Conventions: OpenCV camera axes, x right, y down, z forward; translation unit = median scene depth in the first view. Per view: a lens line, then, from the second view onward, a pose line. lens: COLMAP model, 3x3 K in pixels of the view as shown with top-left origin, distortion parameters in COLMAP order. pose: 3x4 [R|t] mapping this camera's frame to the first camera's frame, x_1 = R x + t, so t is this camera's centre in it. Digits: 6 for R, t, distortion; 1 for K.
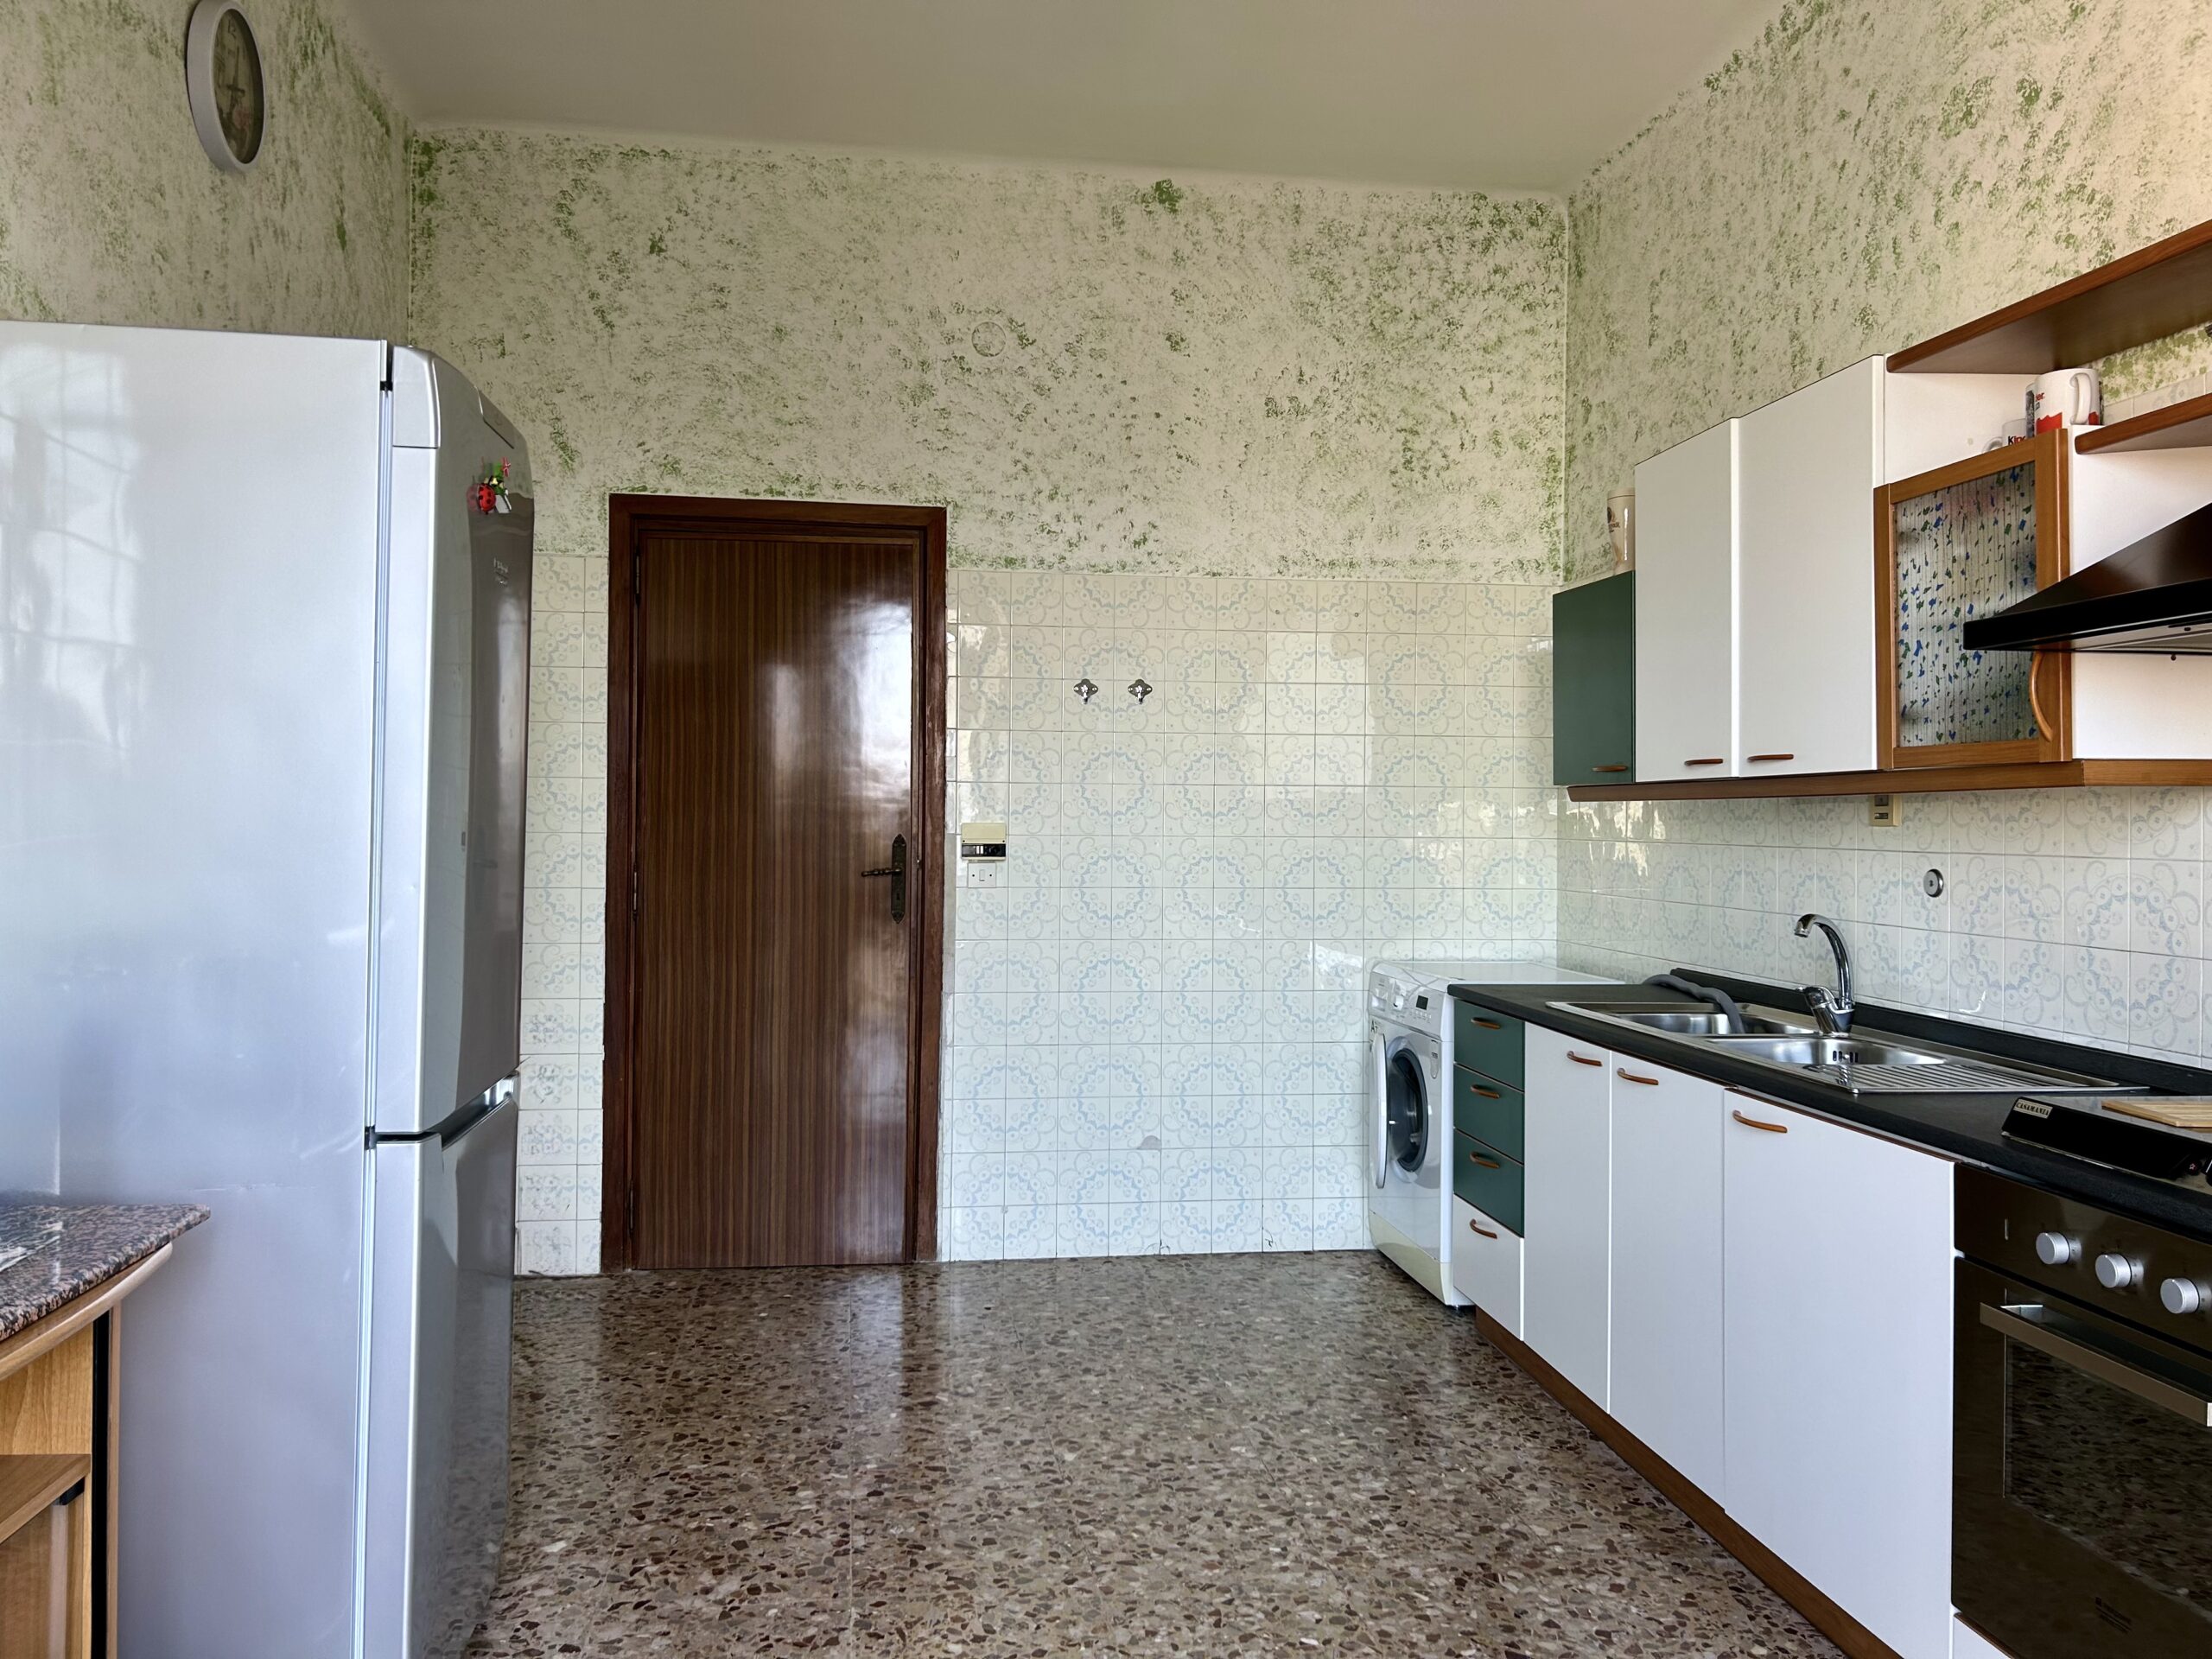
lens RADIAL K [[1664.0, 0, 1106.6], [0, 1664.0, 818.3], [0, 0, 1]] dist [0.096582, -0.078347]
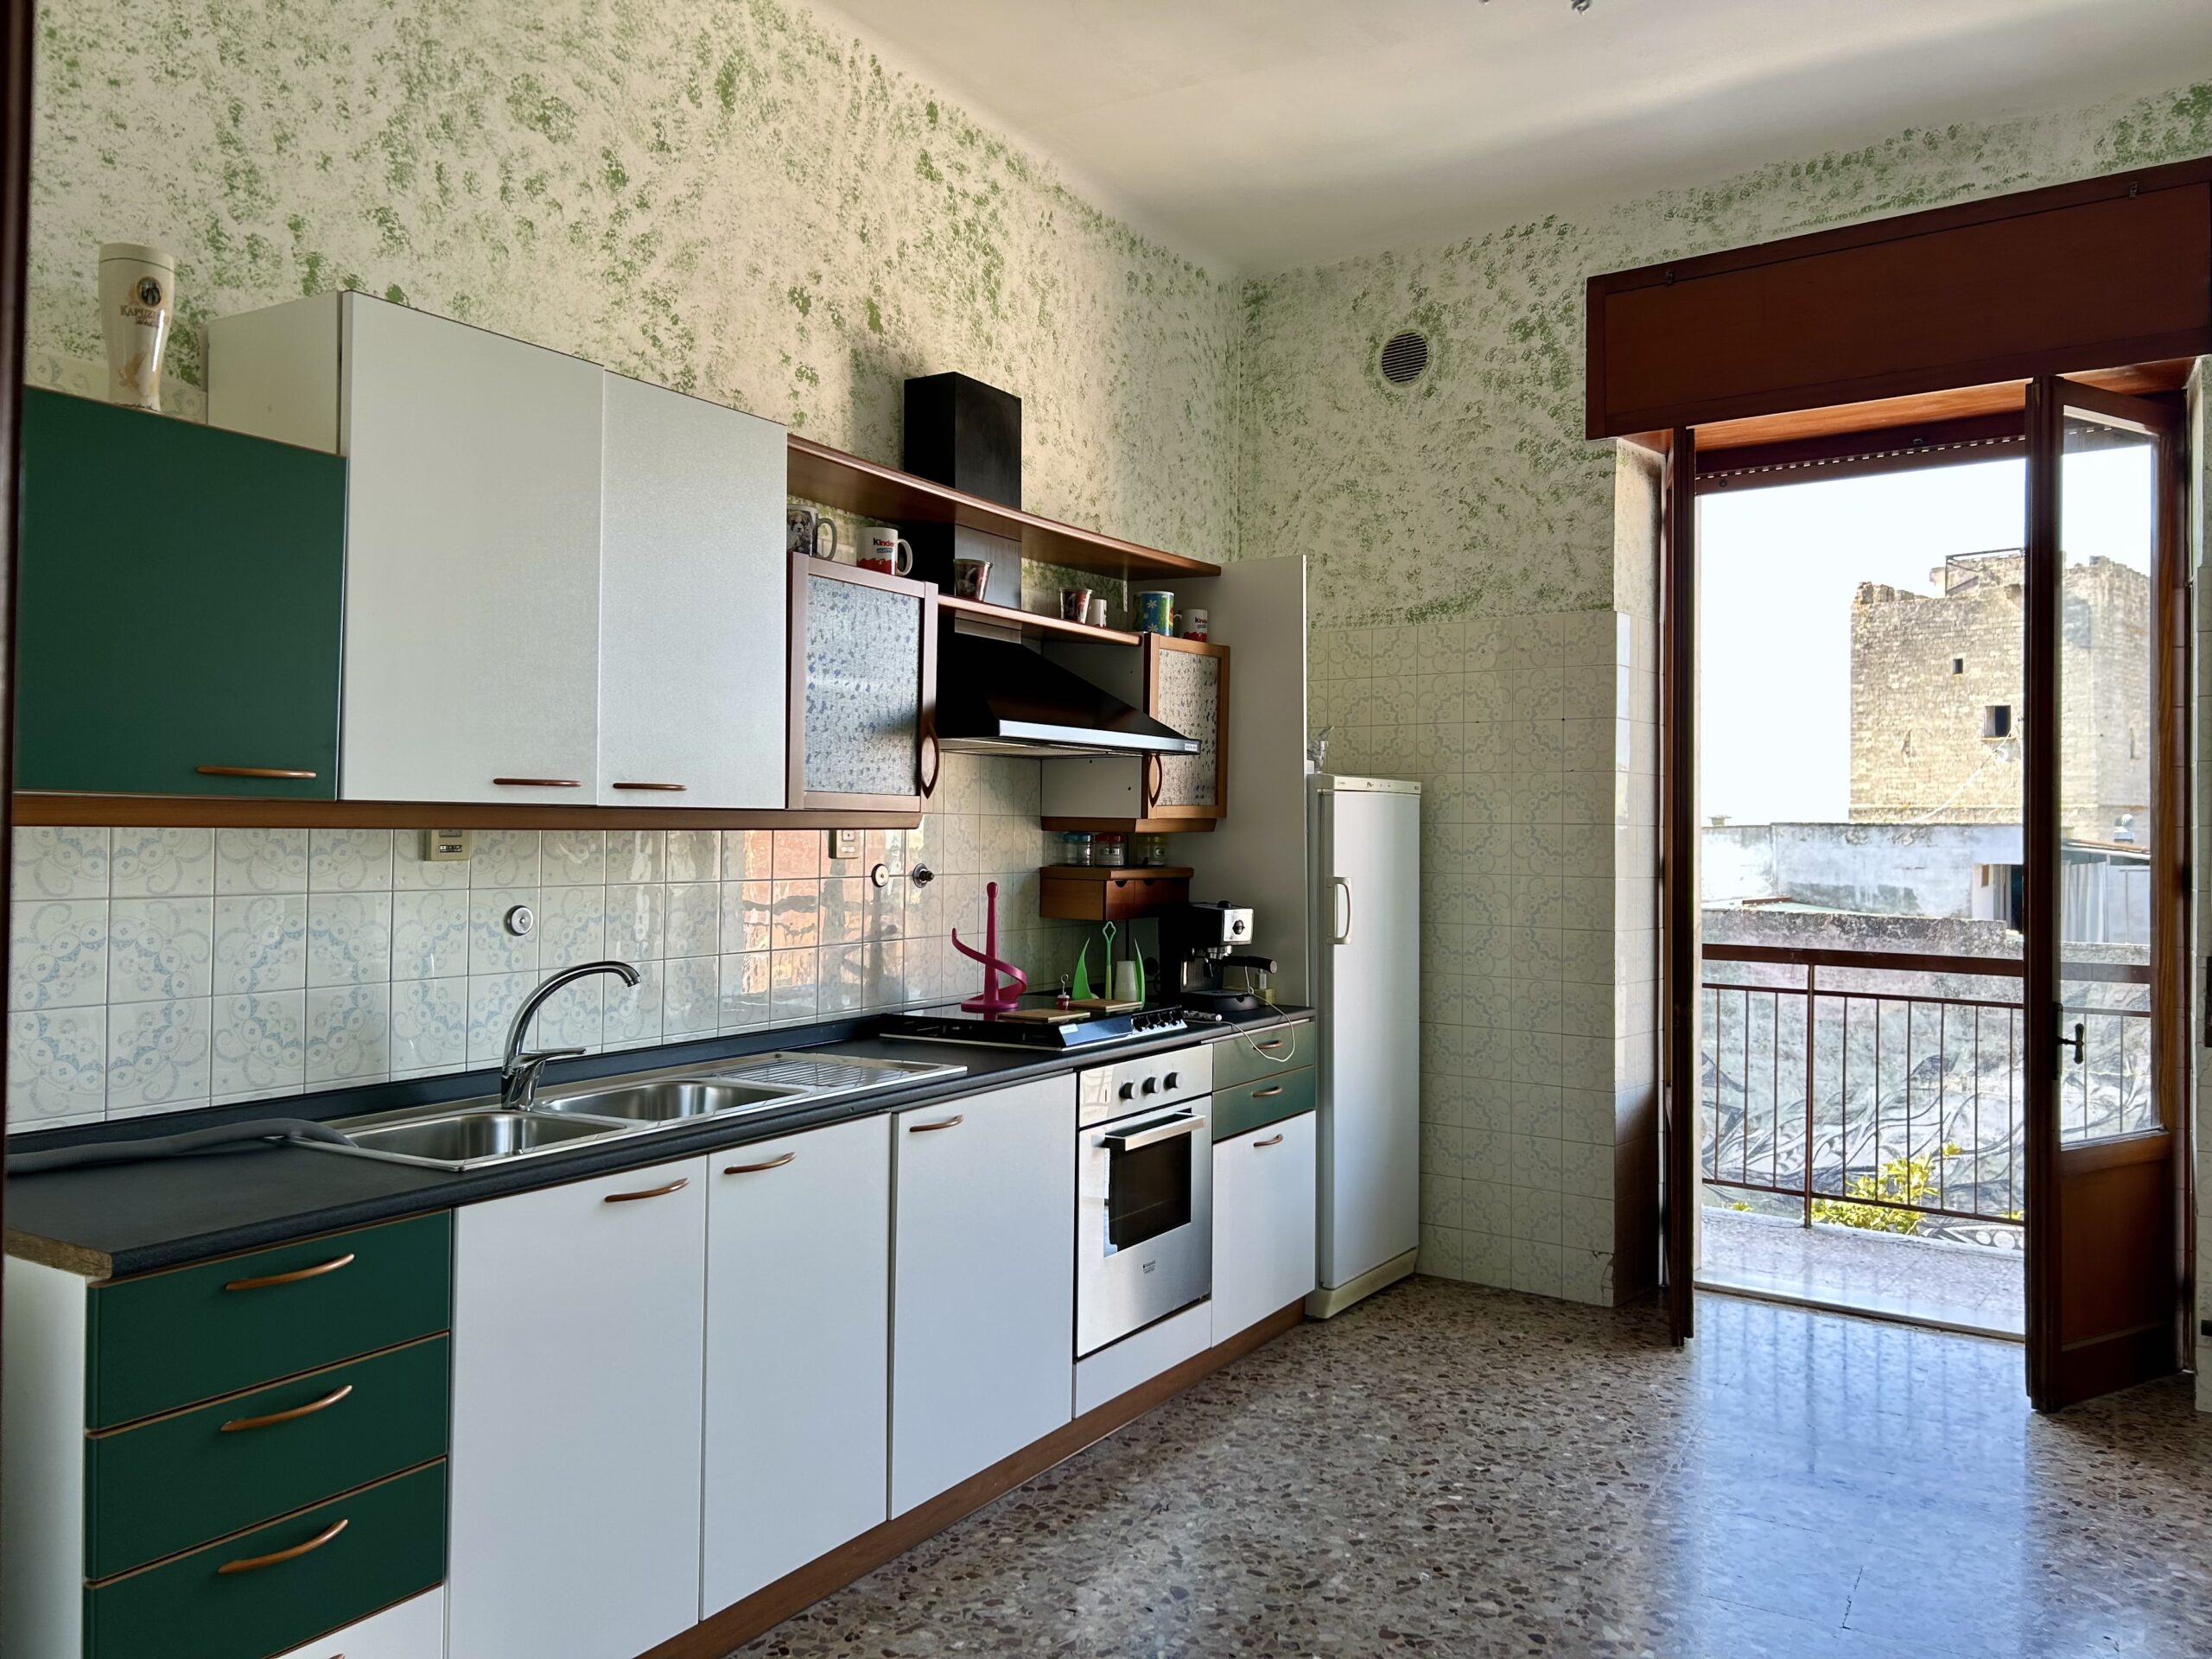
lens RADIAL K [[1664.0, 0, 1104.6], [0, 1664.0, 834.4], [0, 0, 1]] dist [0.096582, -0.078347]
pose [[-0.767134, -0.009960, 0.641410, -0.358816], [-0.010249, 0.999942, 0.003269, -0.016049], [-0.641405, -0.004066, -0.767192, 1.542152]]
